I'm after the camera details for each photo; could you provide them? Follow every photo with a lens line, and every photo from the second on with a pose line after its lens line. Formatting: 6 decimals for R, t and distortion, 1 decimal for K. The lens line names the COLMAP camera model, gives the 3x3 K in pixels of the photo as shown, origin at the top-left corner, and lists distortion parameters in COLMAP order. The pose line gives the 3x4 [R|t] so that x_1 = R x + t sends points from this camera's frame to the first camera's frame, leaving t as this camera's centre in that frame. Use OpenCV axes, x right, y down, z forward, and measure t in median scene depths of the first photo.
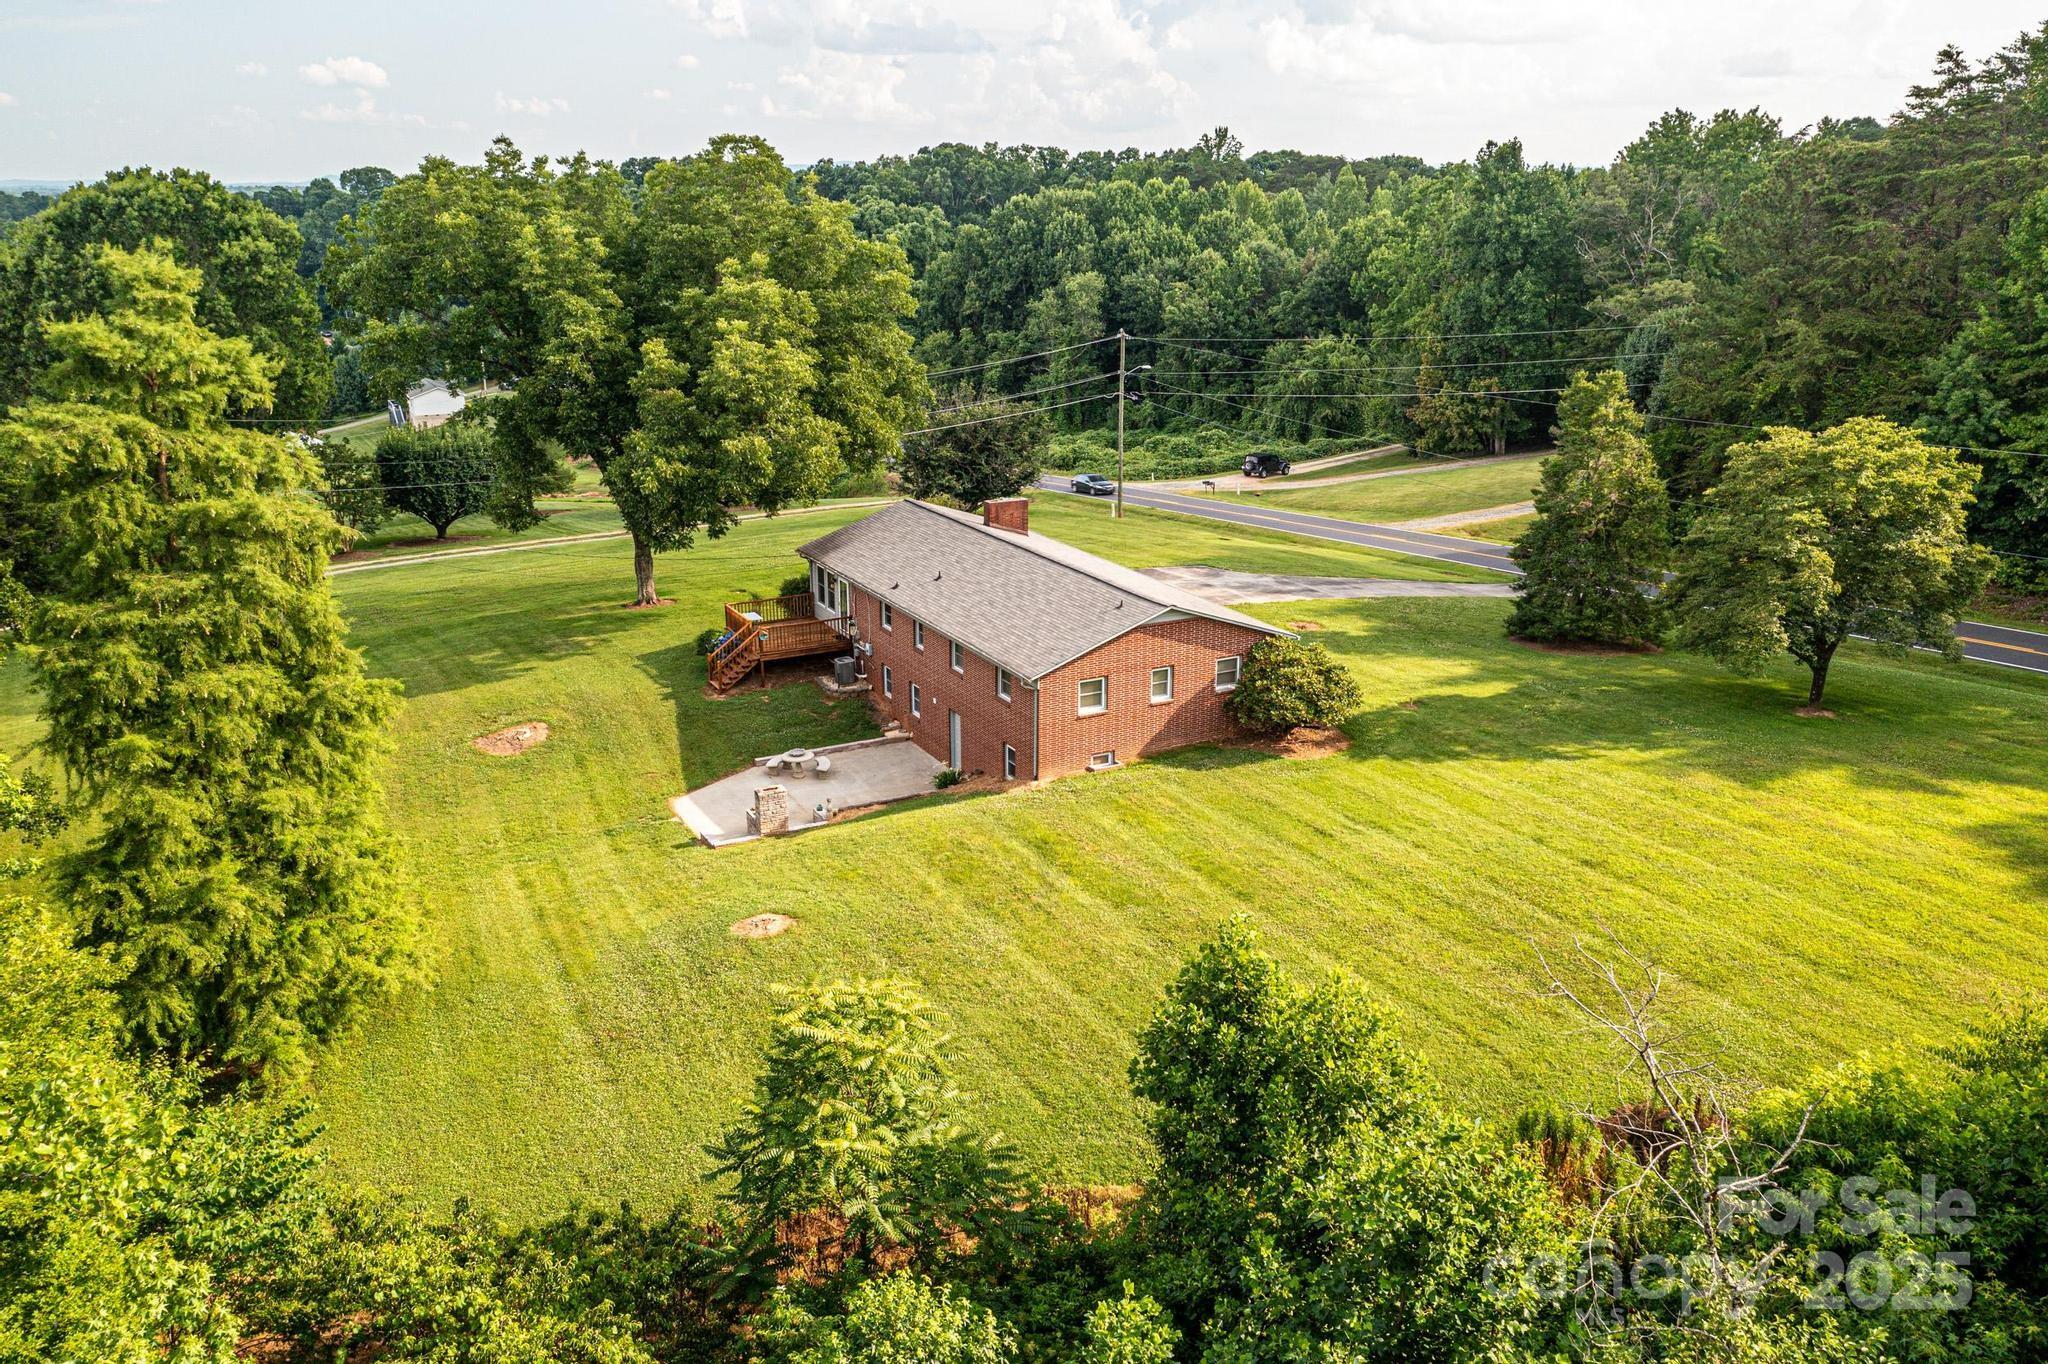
lens RADIAL K [[1628.6, 0, 1016.7], [0, 1628.6, 686.7], [0, 0, 1]] dist [0.016424, 0.001274]
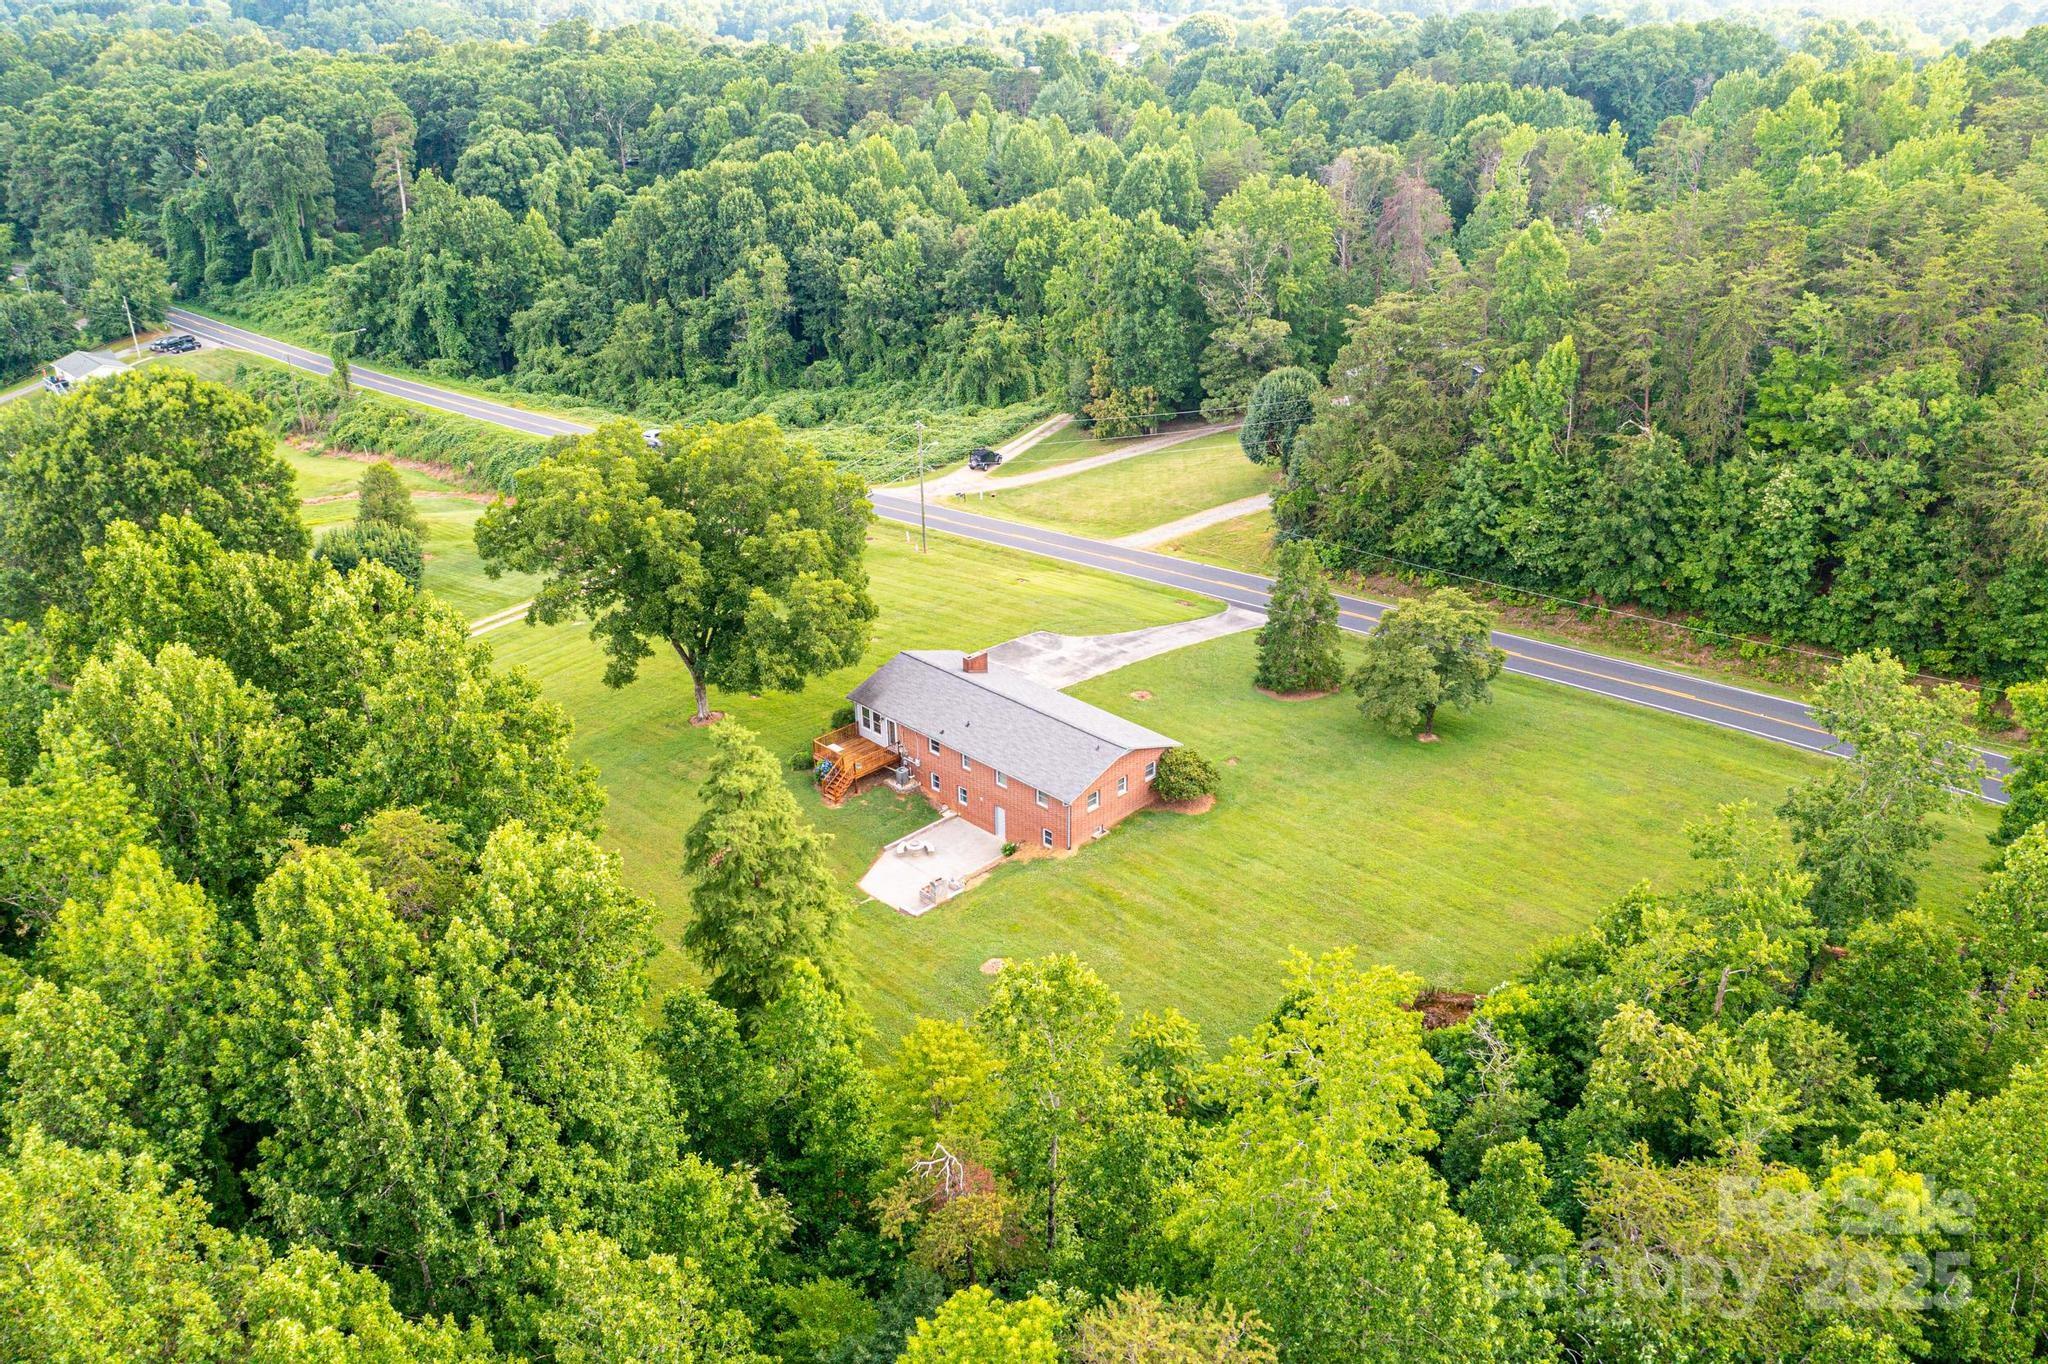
lens RADIAL K [[1628.6, 0, 1027.8], [0, 1628.6, 678.4], [0, 0, 1]] dist [0.016424, 0.001274]
pose [[0.956297, -0.134734, 0.259507, -0.144381], [0.100175, 0.984766, 0.142132, -0.119200], [-0.274703, -0.109924, 0.955225, -0.222075]]
